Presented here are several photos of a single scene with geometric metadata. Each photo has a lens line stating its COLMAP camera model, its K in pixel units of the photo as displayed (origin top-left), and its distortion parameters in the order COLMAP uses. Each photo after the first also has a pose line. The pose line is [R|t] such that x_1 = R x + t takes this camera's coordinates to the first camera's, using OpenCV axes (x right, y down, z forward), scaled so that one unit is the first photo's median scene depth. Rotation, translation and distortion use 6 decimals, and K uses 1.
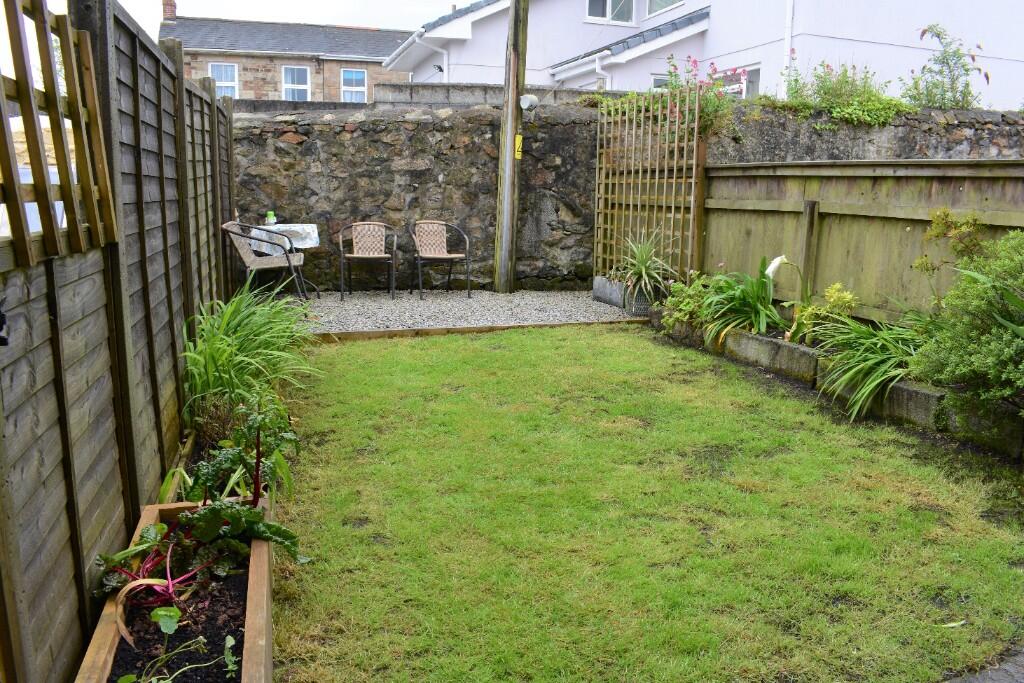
lens RADIAL K [[749.8, 0, 519.4], [0, 749.8, 338.8], [0, 0, 1]] dist [-0.072434, -0.004140]
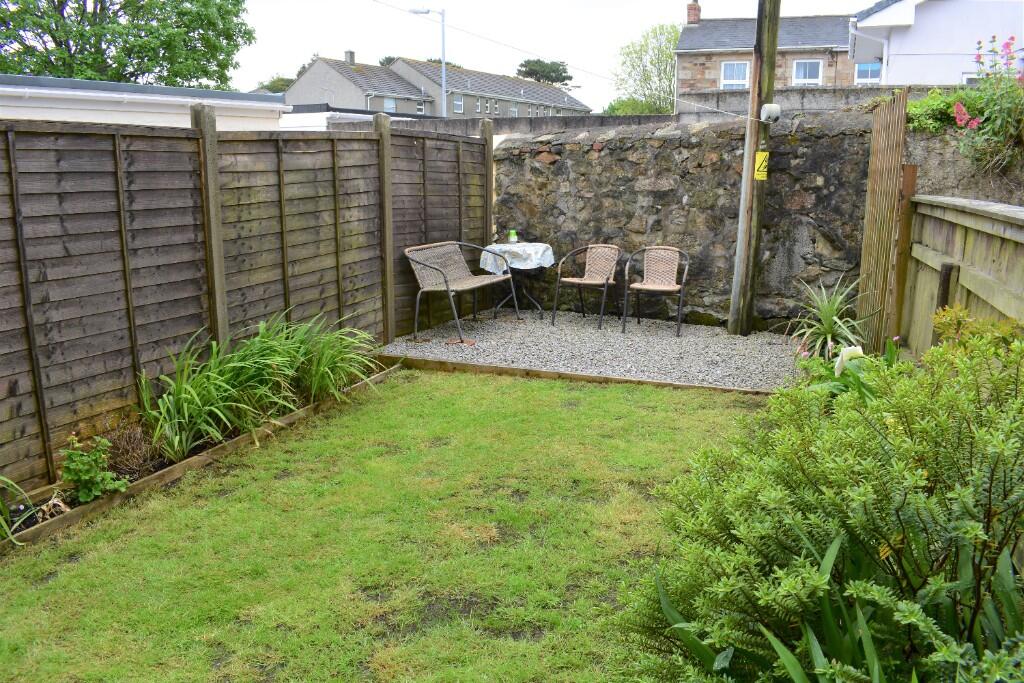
lens RADIAL K [[749.8, 0, 516.9], [0, 749.8, 340.9], [0, 0, 1]] dist [-0.072434, -0.004140]
pose [[0.800496, 0.119536, -0.587297, 0.284616], [-0.115159, 0.992327, 0.045010, -0.062968], [0.588171, 0.031602, 0.808119, 0.156853]]
